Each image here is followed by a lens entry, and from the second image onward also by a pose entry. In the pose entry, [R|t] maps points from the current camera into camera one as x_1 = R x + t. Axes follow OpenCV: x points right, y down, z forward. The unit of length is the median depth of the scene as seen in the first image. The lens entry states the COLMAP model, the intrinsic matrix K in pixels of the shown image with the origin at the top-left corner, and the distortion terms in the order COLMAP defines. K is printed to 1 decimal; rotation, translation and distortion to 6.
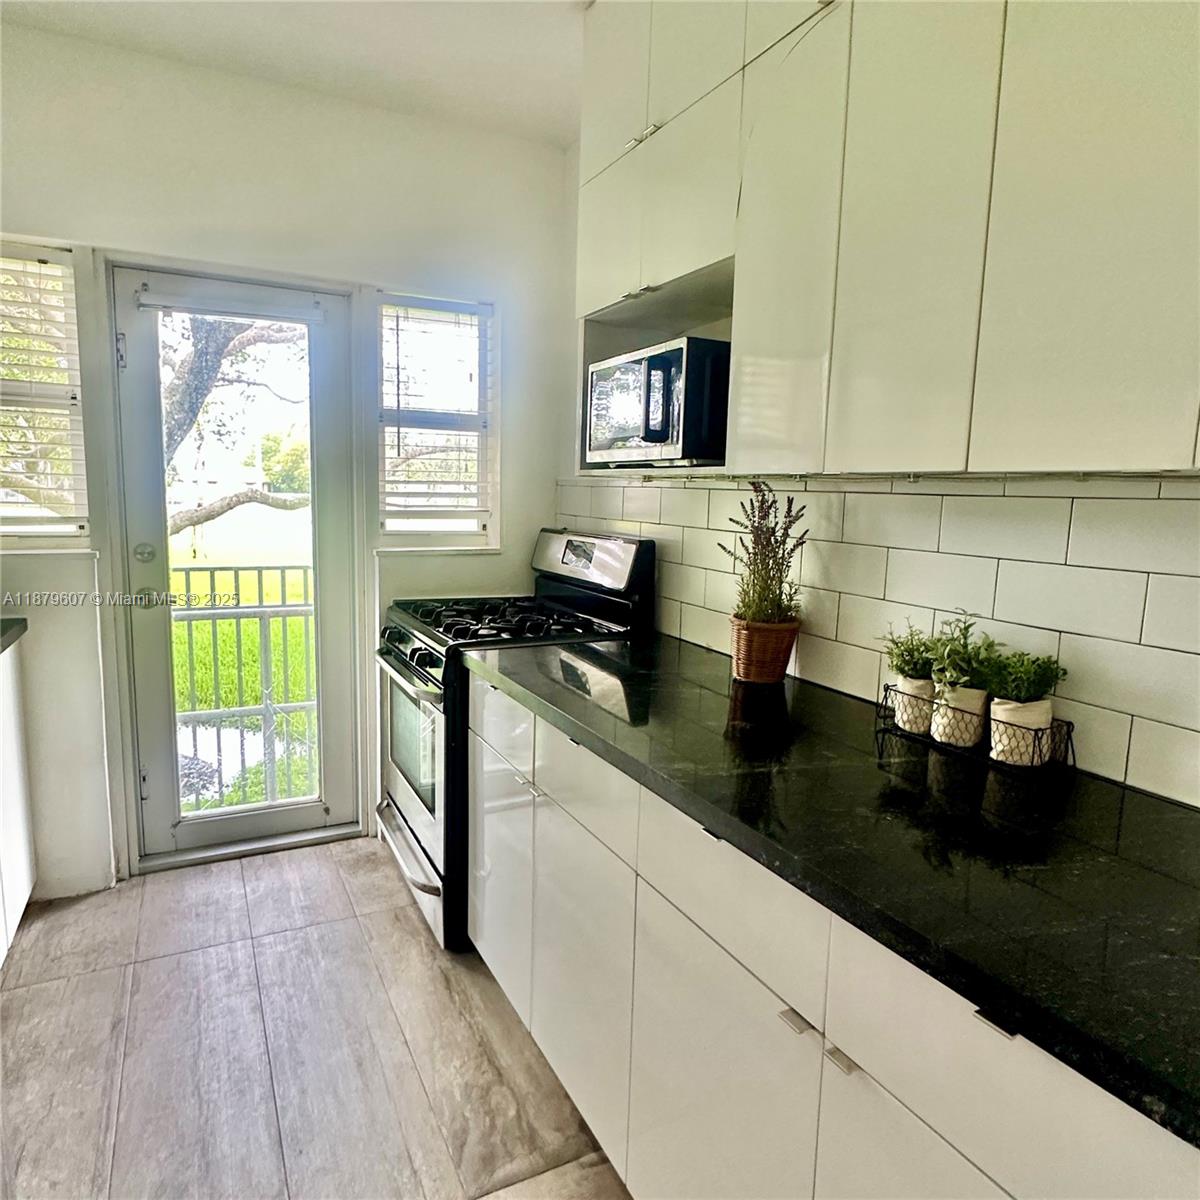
lens RADIAL K [[790.7, 0, 595.6], [0, 790.7, 598.0], [0, 0, 1]] dist [-0.001833, 0.000860]
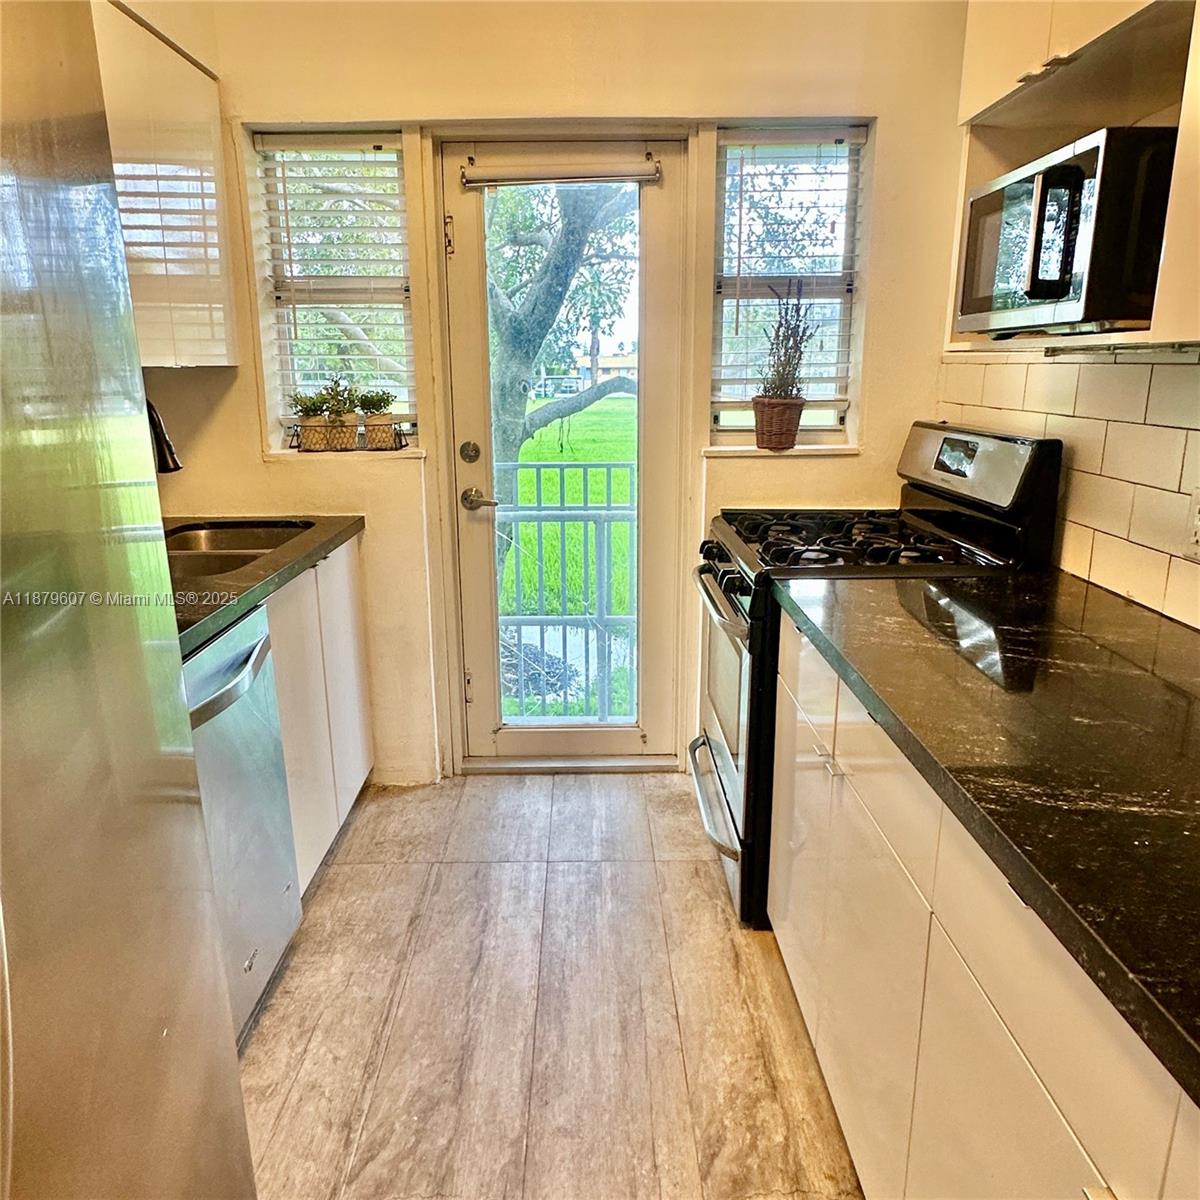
lens RADIAL K [[899.6, 0, 594.5], [0, 899.6, 596.4], [0, 0, 1]] dist [0.000632, -0.003820]
pose [[0.894108, 0.078759, -0.440872, 0.066792], [-0.029829, 0.992702, 0.116847, -0.015729], [0.446857, -0.091323, 0.889932, 0.084608]]
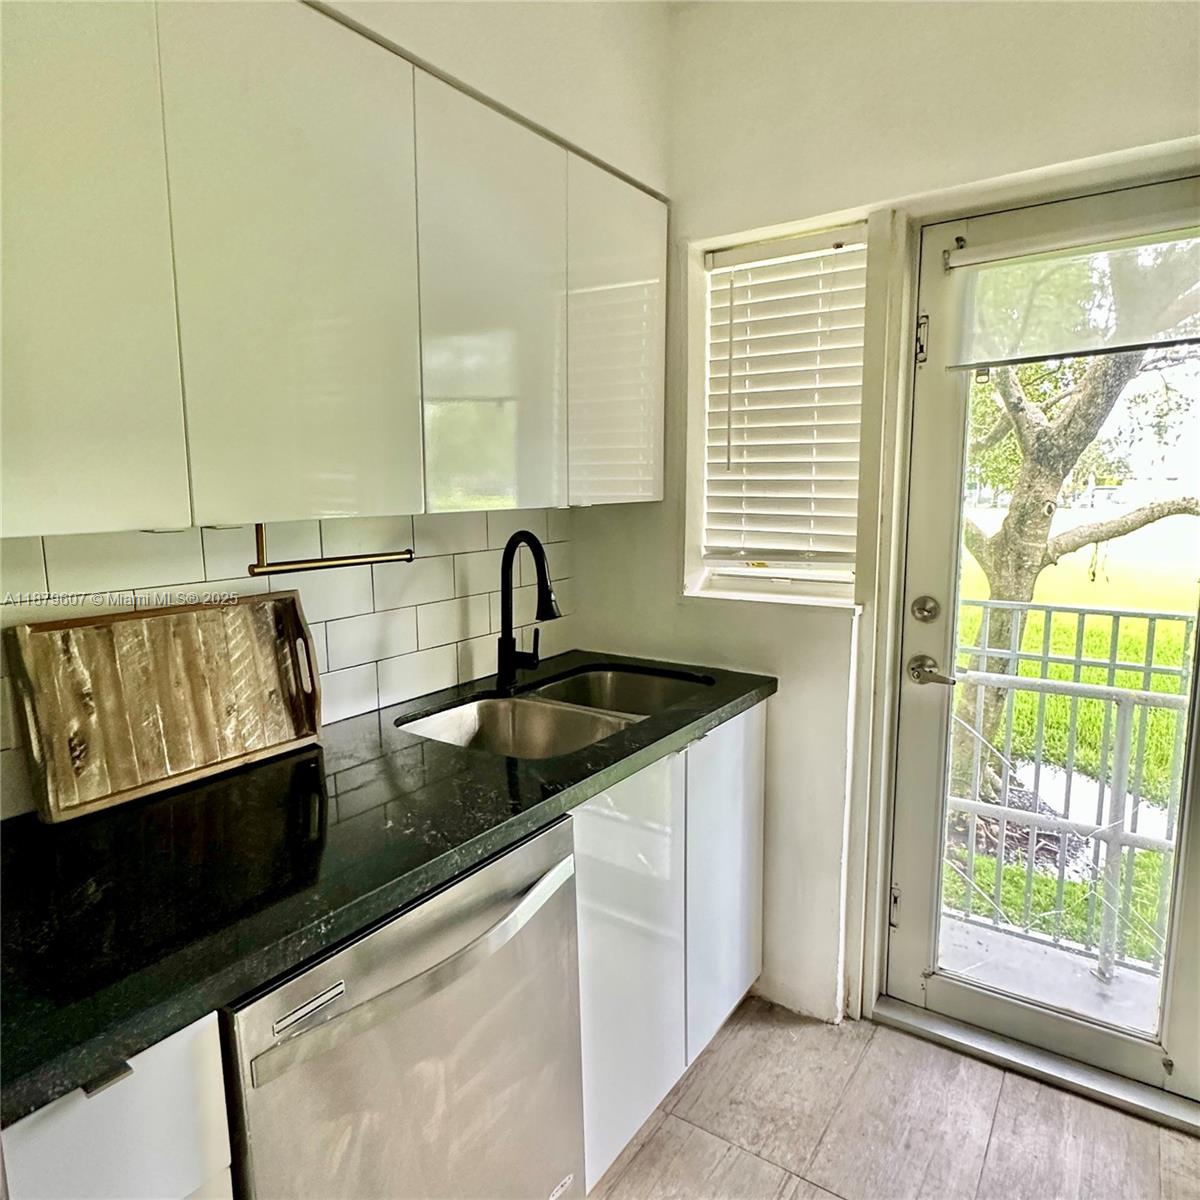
lens RADIAL K [[790.7, 0, 595.6], [0, 790.7, 598.0], [0, 0, 1]] dist [-0.001833, 0.000860]
pose [[0.474388, 0.094951, -0.875180, -0.074563], [-0.093838, 0.993956, 0.056972, -0.088394], [0.875300, 0.055098, 0.480431, 0.405458]]
